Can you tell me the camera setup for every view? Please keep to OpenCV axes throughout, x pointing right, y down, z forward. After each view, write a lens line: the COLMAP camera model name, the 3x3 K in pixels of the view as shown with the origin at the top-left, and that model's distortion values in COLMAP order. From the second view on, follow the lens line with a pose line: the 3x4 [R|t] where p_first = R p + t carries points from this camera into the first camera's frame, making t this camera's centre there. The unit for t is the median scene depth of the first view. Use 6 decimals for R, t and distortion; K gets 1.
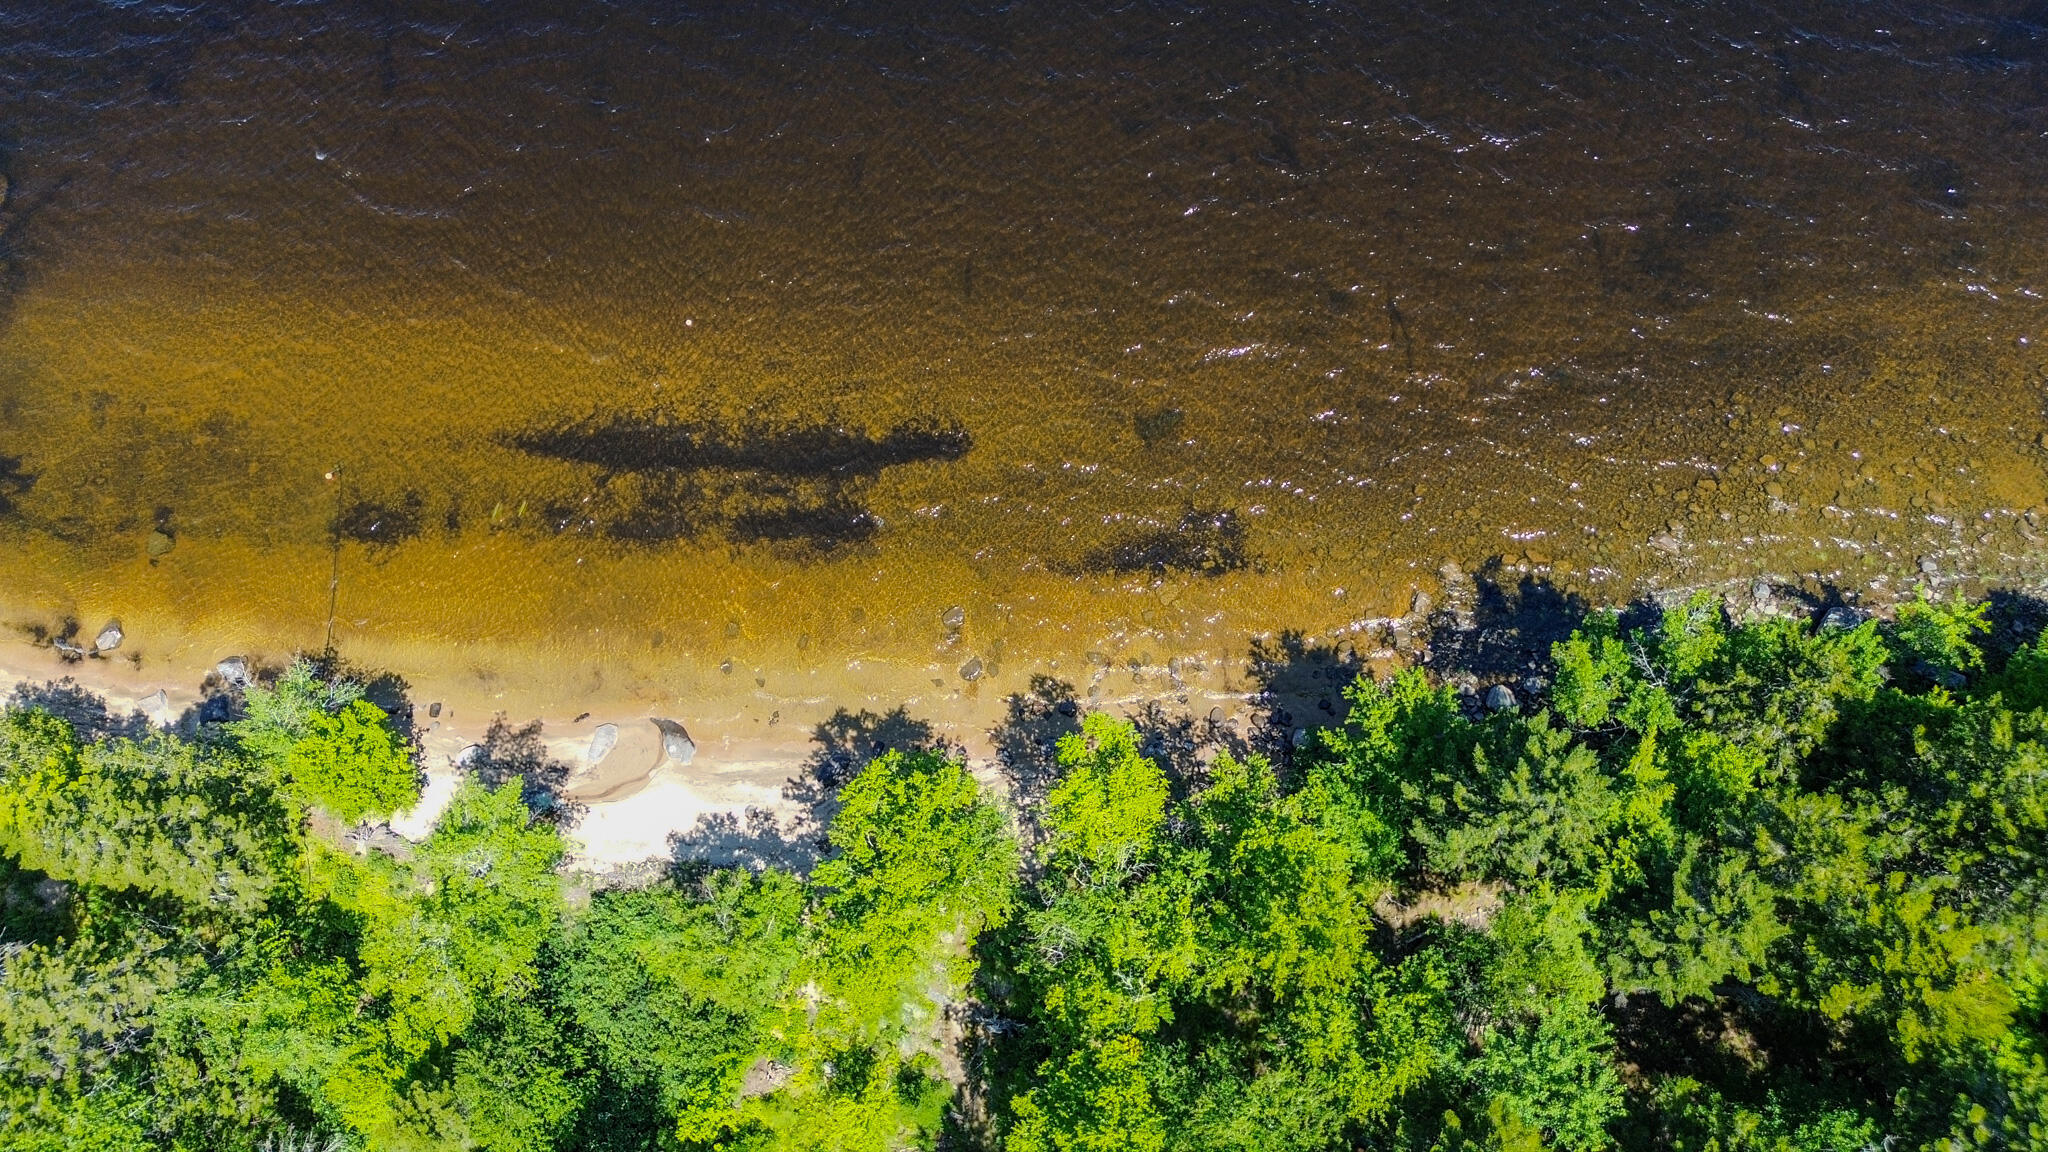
lens RADIAL K [[1452.5, 0, 1011.8], [0, 1452.5, 580.3], [0, 0, 1]] dist [0.067469, -0.068747]
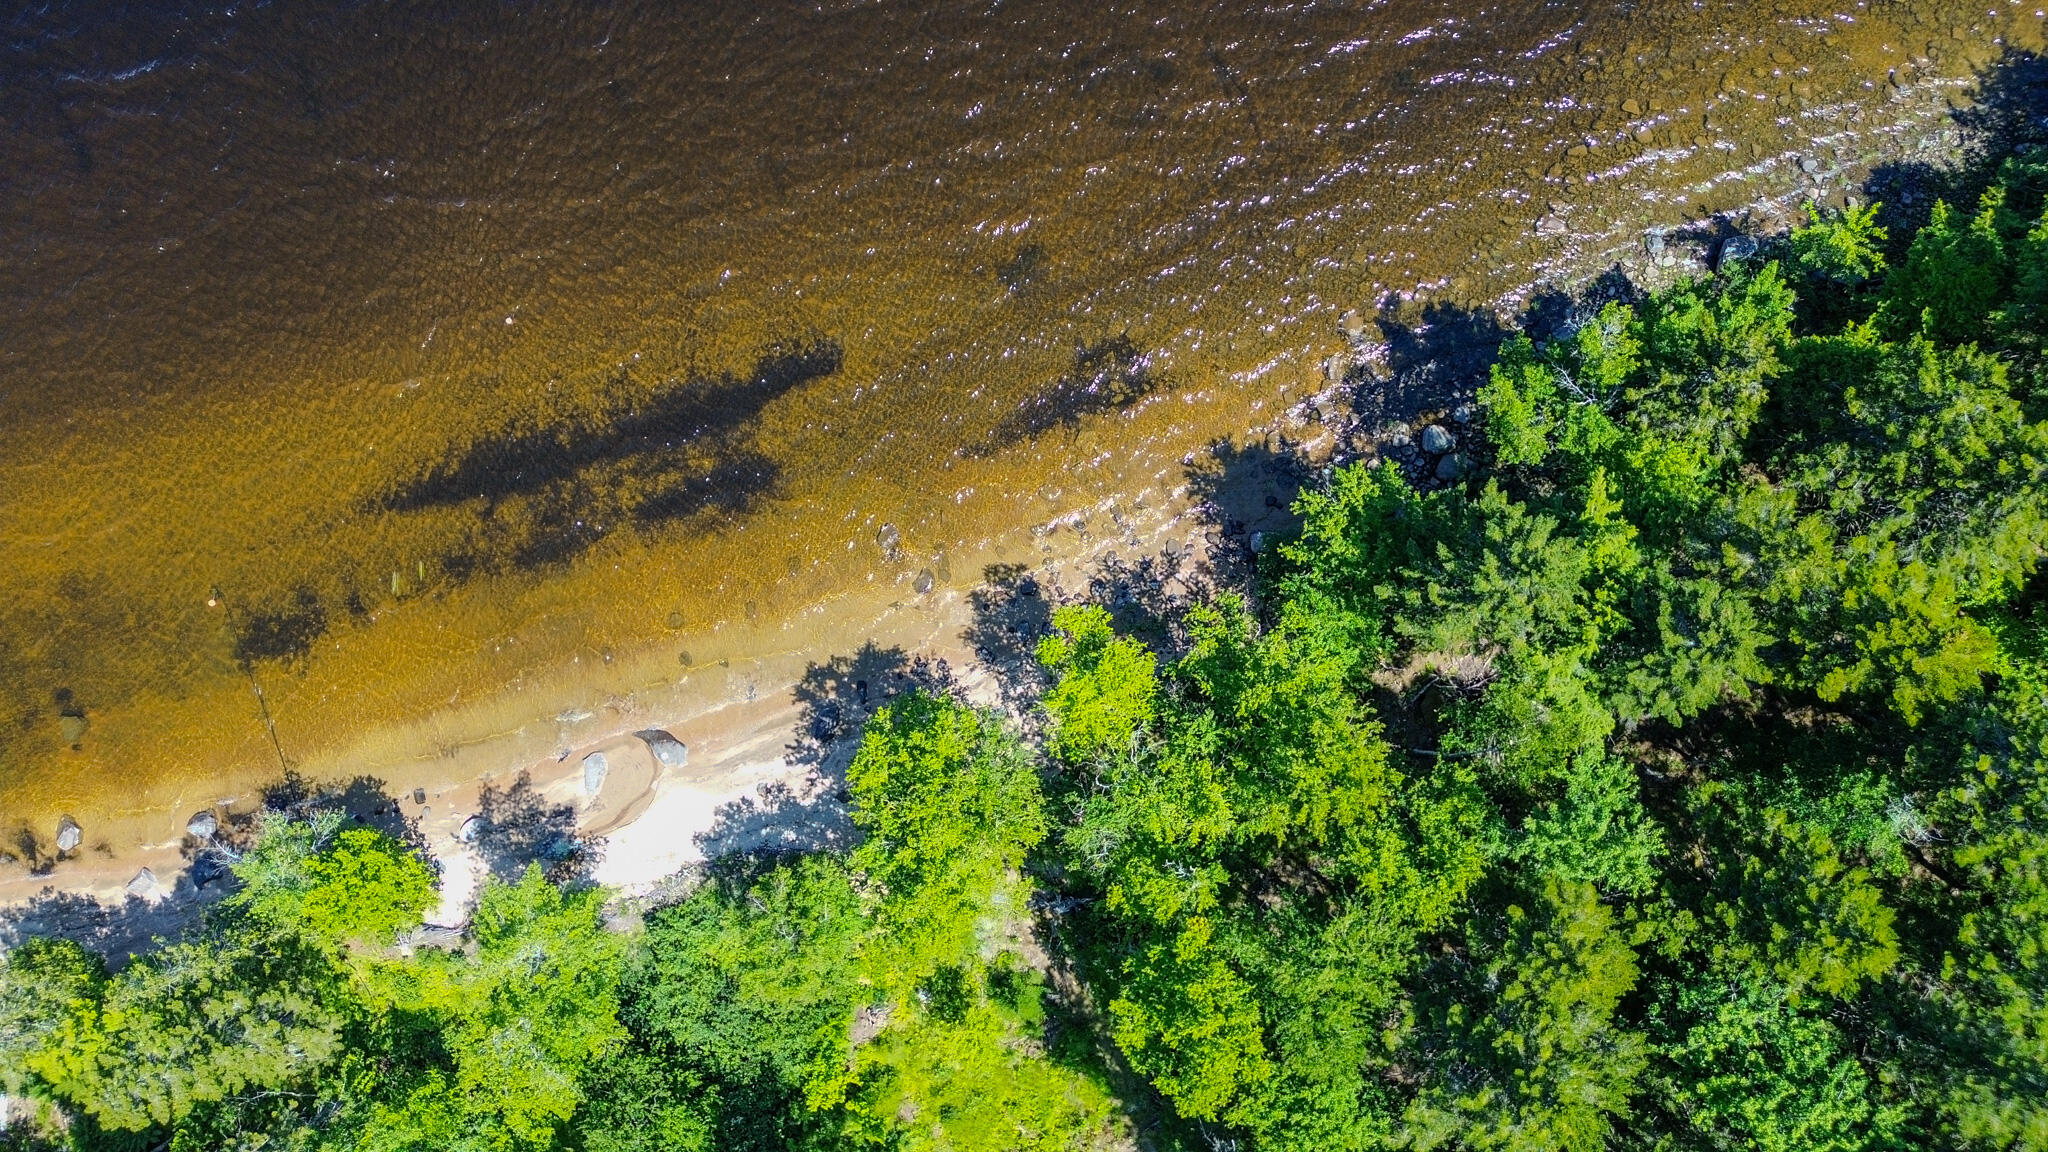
lens RADIAL K [[1452.5, 0, 1015.5], [0, 1452.5, 589.1], [0, 0, 1]] dist [0.067469, -0.068747]
pose [[0.945209, -0.325928, 0.018757, 0.011408], [0.315180, 0.925999, 0.207817, -0.120398], [-0.085103, -0.190519, 0.977988, 0.030860]]
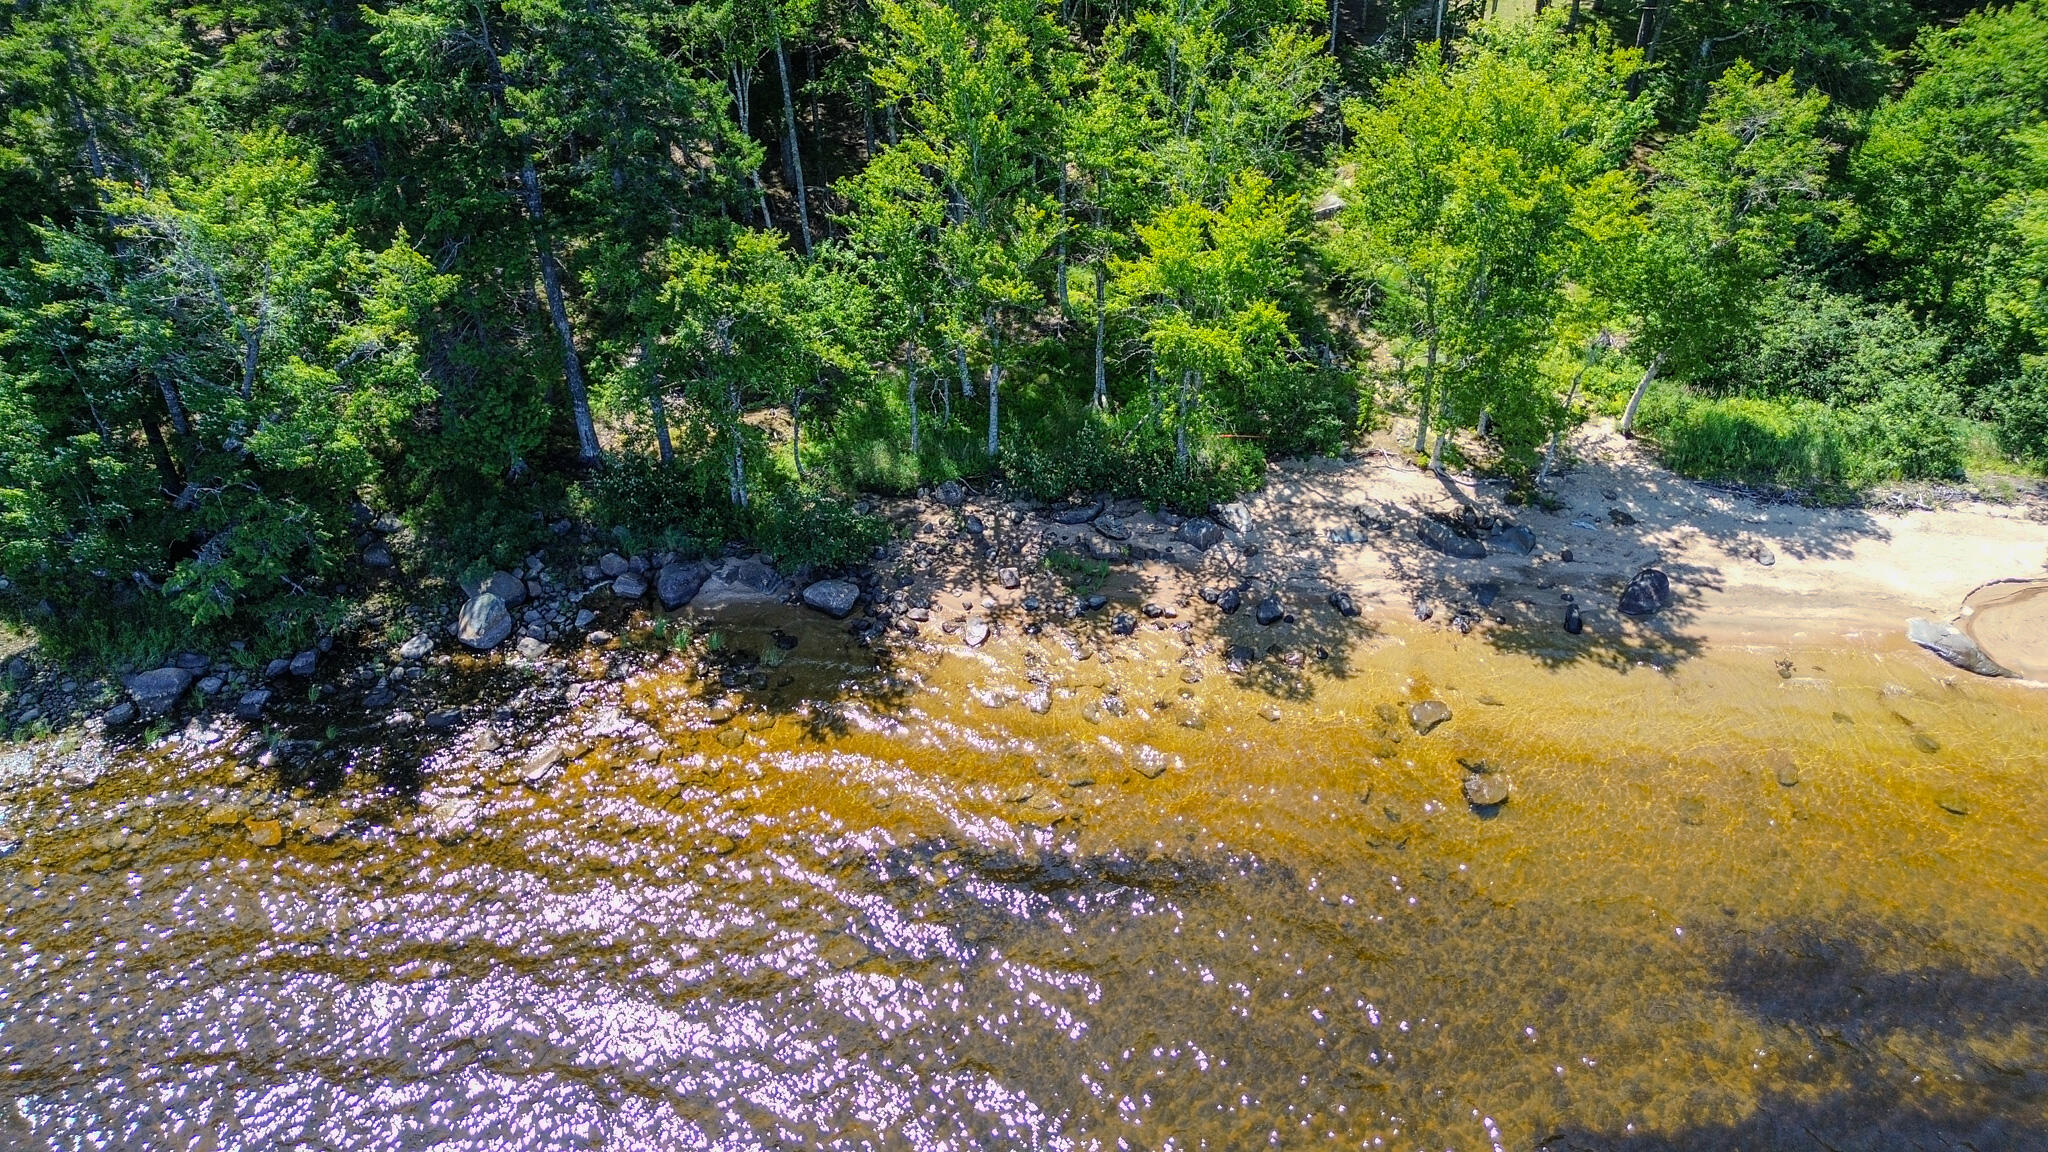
lens RADIAL K [[1452.5, 0, 1026.3], [0, 1452.5, 577.3], [0, 0, 1]] dist [0.067469, -0.068747]
pose [[-0.997516, -0.017422, 0.068248, 0.084166], [0.069979, -0.355389, 0.932095, -0.428706], [0.008015, 0.934556, 0.355726, 0.775860]]
